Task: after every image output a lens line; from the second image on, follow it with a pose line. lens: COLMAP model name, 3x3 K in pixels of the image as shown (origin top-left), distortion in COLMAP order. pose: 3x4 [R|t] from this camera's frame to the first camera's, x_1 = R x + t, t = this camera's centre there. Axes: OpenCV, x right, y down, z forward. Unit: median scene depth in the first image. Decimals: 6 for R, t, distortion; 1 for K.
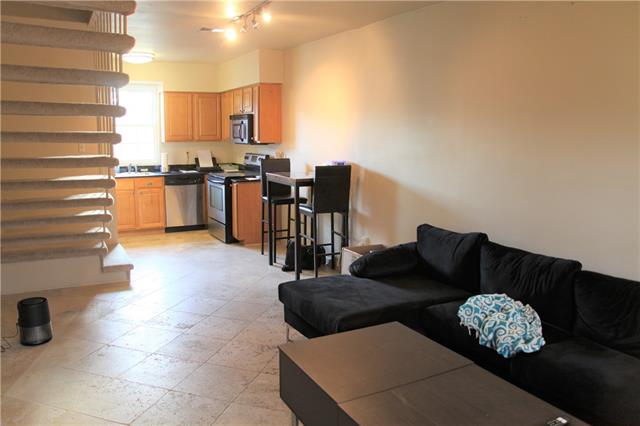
lens RADIAL K [[505.7, 0, 319.8], [0, 505.7, 214.6], [0, 0, 1]] dist [-0.128742, 0.005141]
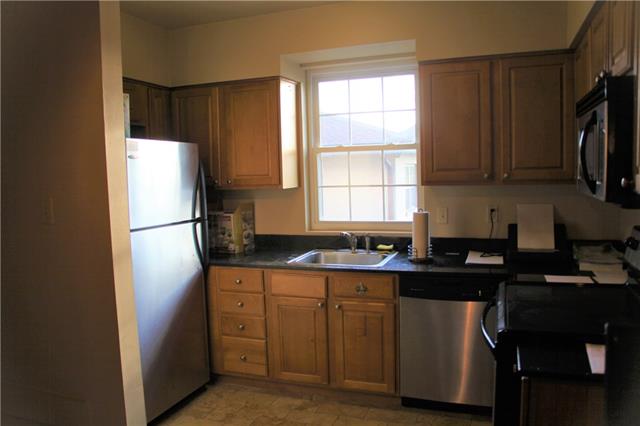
lens RADIAL K [[505.7, 0, 319.8], [0, 505.7, 214.6], [0, 0, 1]] dist [-0.128742, 0.005141]
pose [[0.637522, 0.049618, -0.768832, -0.042879], [-0.082995, 0.996540, -0.004506, -0.111308], [0.765948, 0.066682, 0.639434, 0.661685]]
